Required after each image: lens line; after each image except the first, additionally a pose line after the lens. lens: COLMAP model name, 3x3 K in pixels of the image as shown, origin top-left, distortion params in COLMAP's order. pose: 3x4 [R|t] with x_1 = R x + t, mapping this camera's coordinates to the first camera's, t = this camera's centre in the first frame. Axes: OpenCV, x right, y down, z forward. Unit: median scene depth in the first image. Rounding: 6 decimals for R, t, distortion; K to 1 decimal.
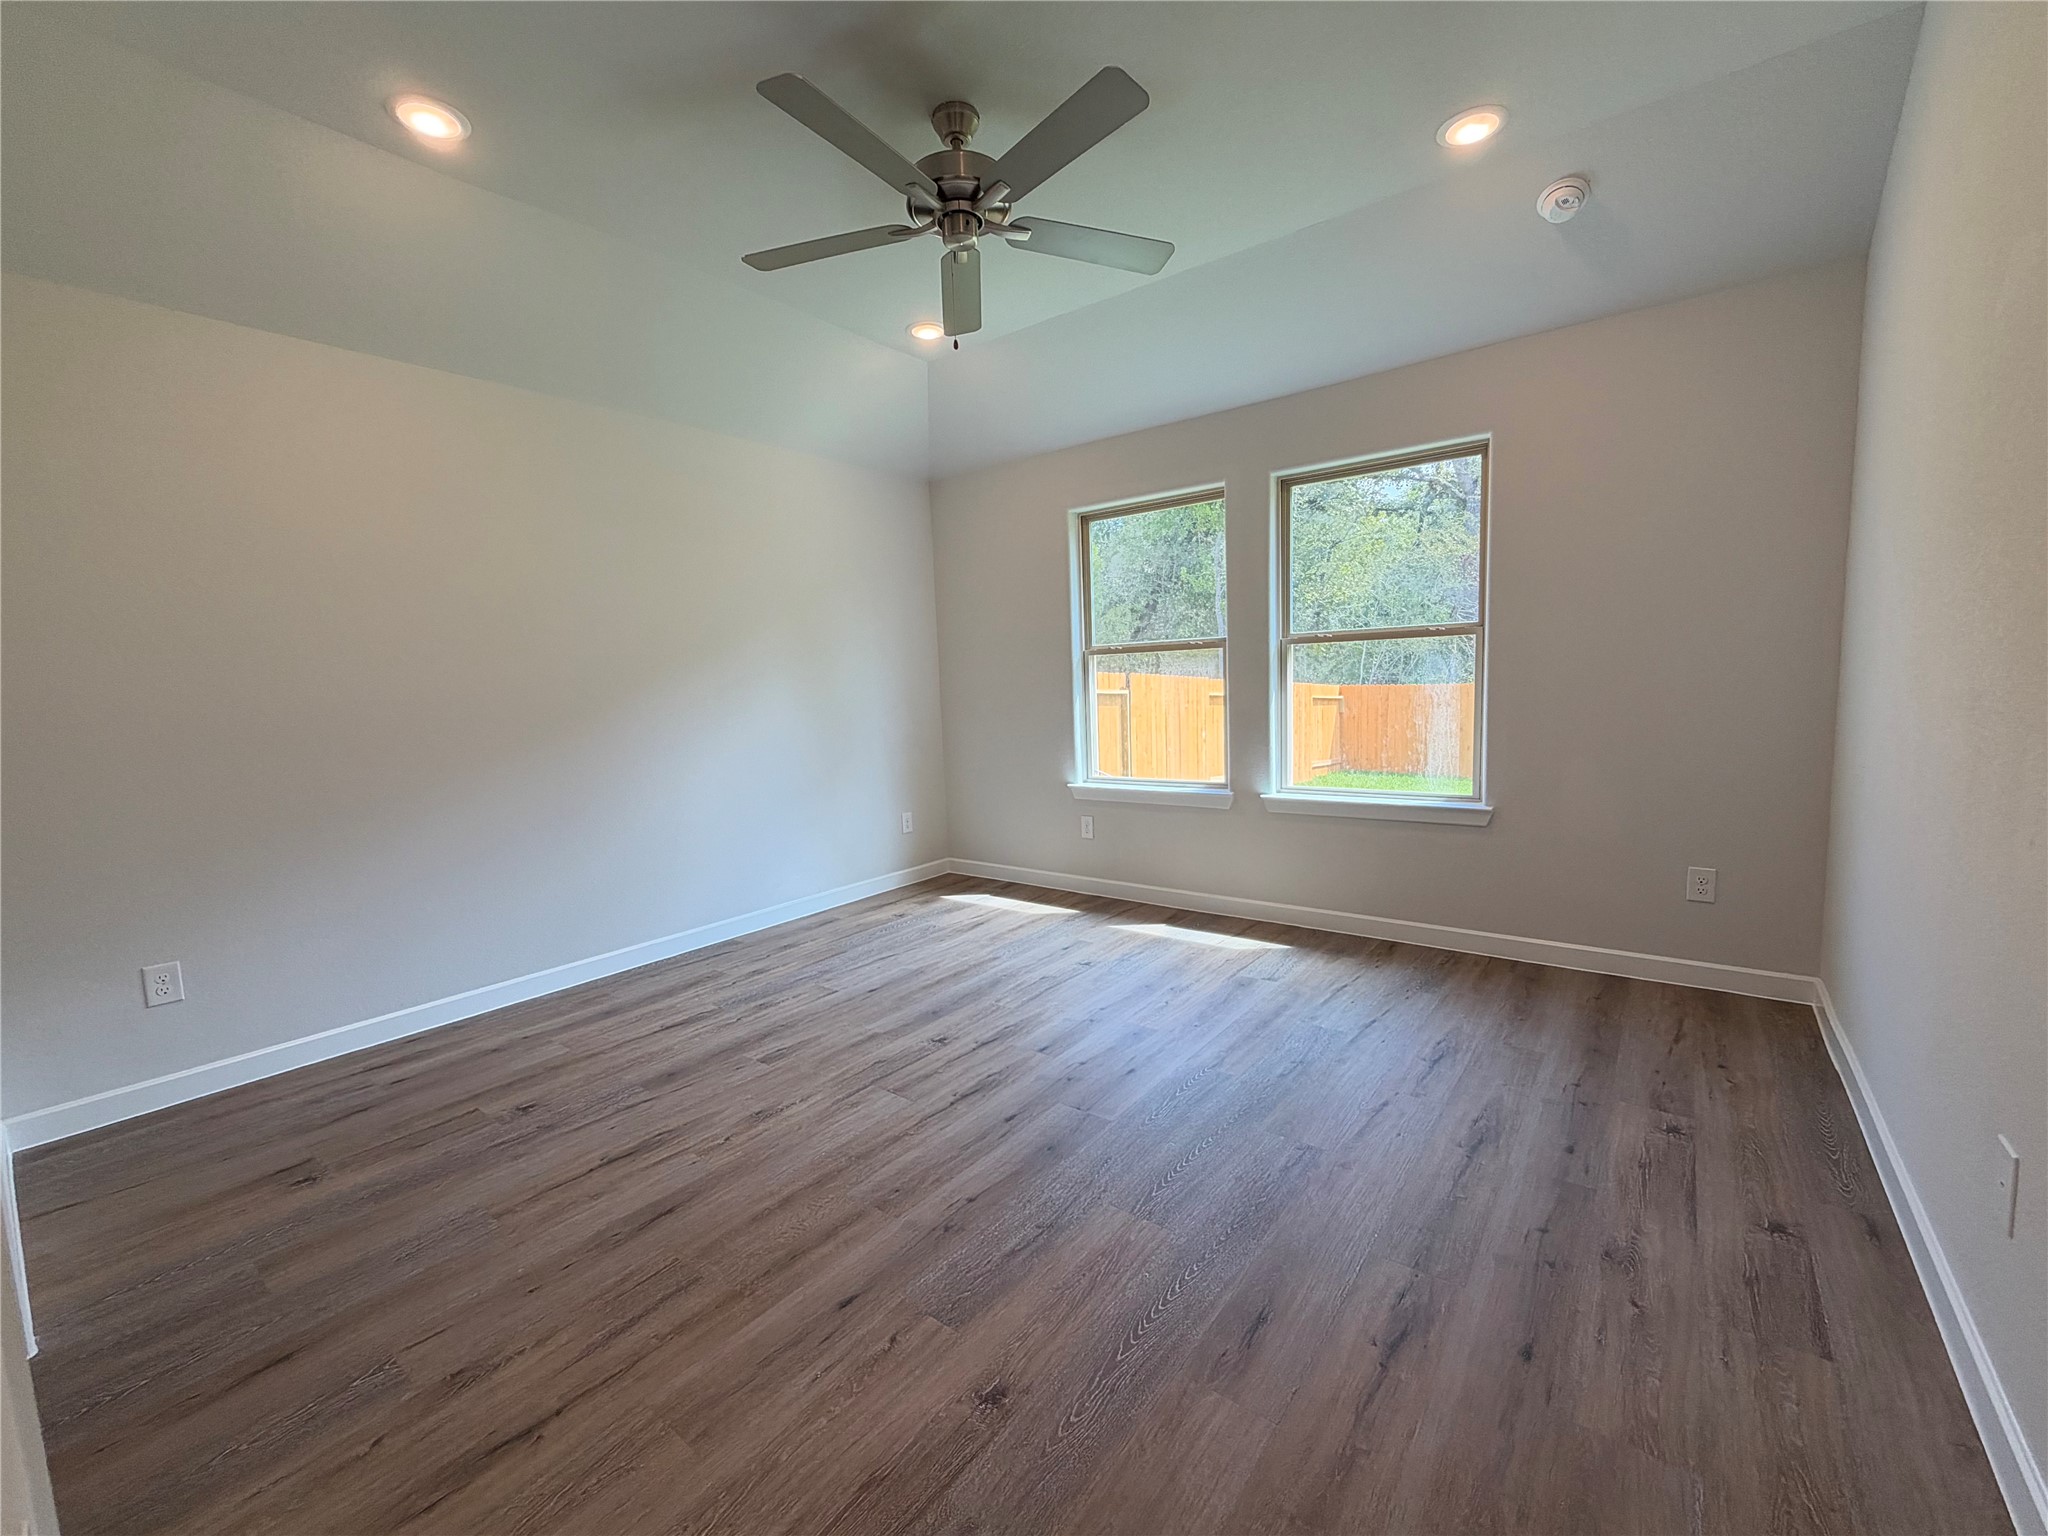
lens RADIAL K [[839.5, 0, 1024.9], [0, 839.5, 765.9], [0, 0, 1]] dist [0.001864, -0.000078]
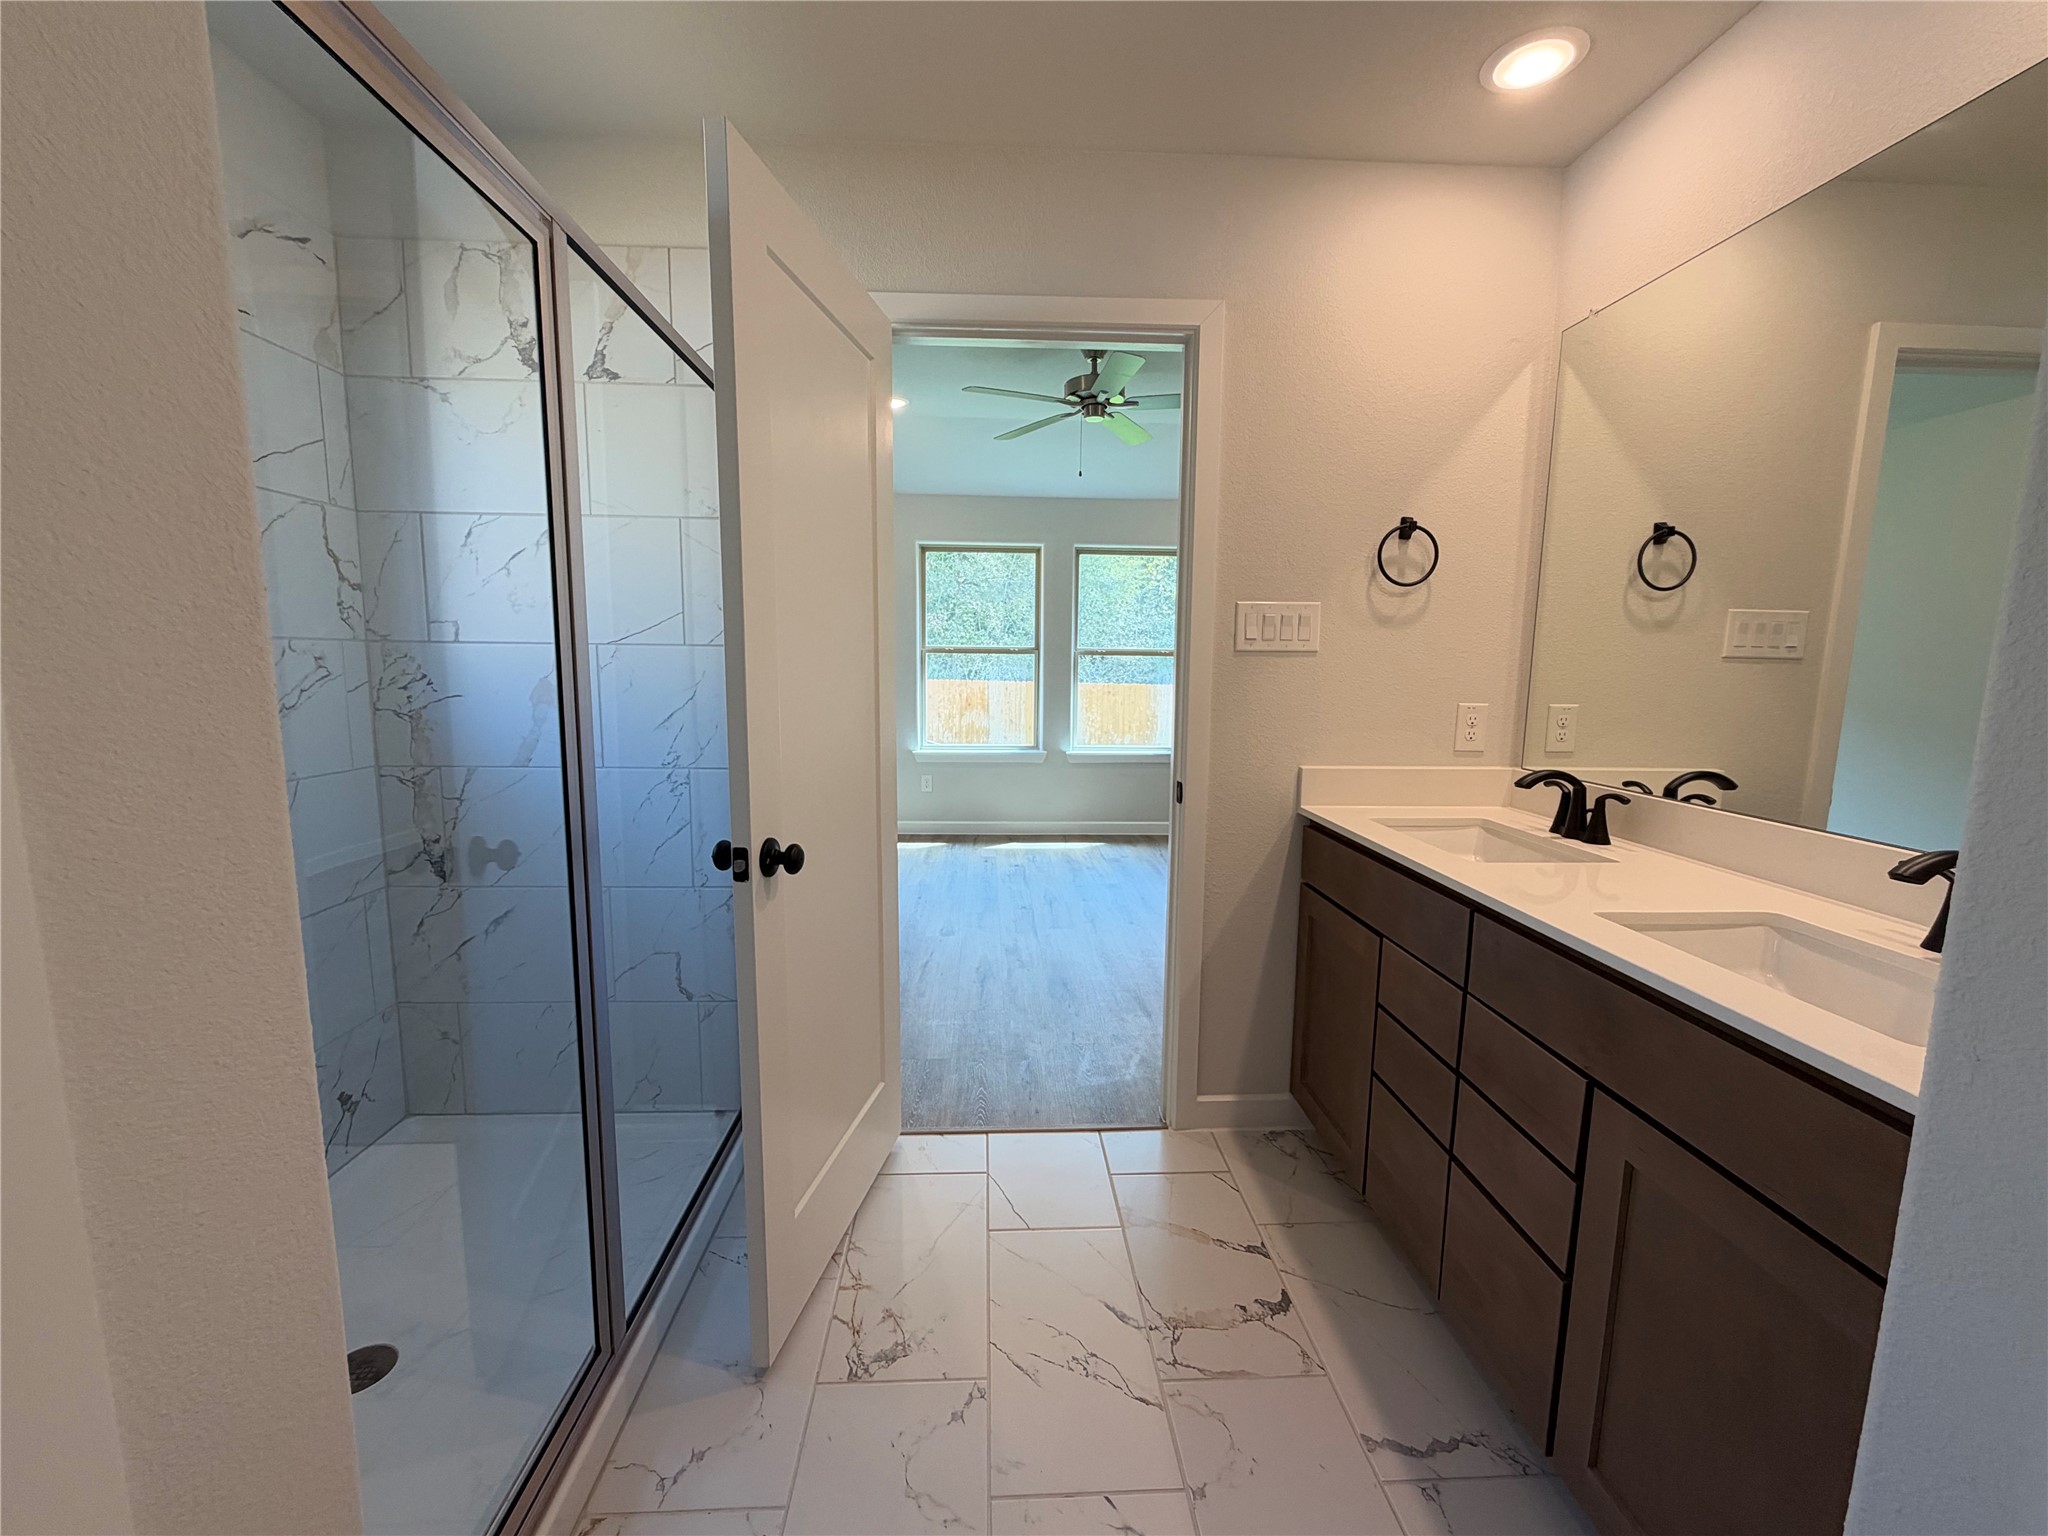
lens RADIAL K [[839.5, 0, 1024.9], [0, 839.5, 765.9], [0, 0, 1]] dist [0.001864, -0.000078]
pose [[0.752915, -0.033959, 0.657241, -0.800864], [0.028646, 0.999412, 0.018823, 0.029791], [-0.657494, 0.004655, 0.753446, -0.111856]]
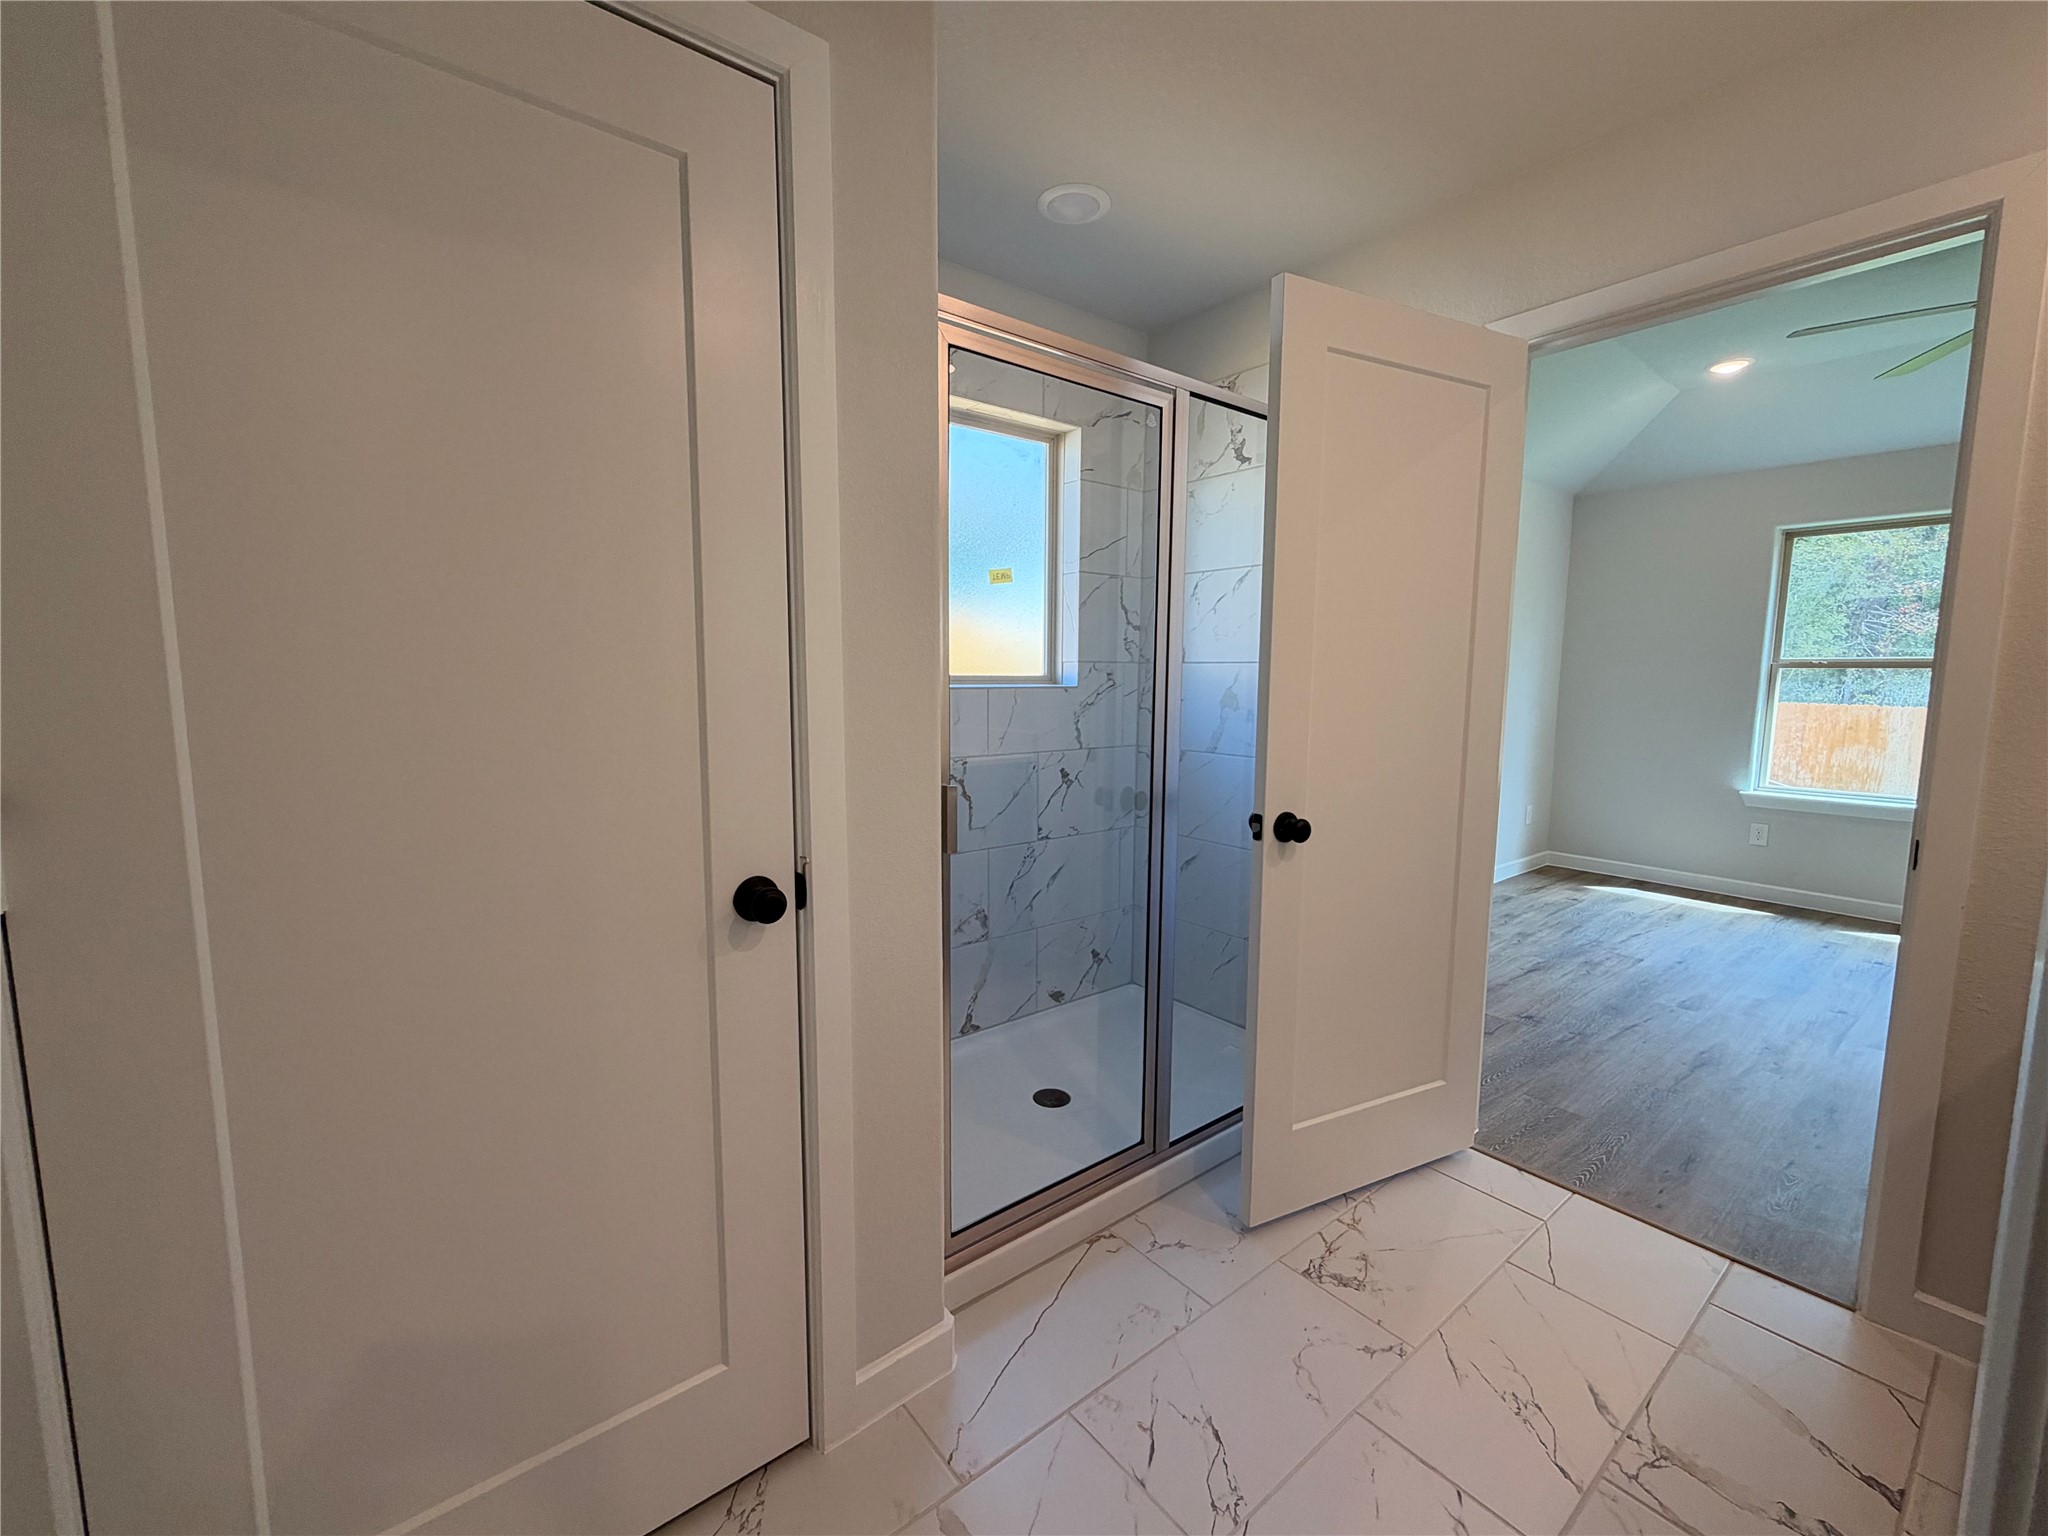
lens RADIAL K [[839.5, 0, 1024.9], [0, 839.5, 765.9], [0, 0, 1]] dist [0.001864, -0.000078]
pose [[0.971755, 0.071898, -0.224774, -0.683387], [-0.070074, 0.997412, 0.016091, 0.042228], [0.225350, 0.000115, 0.974278, -0.247823]]
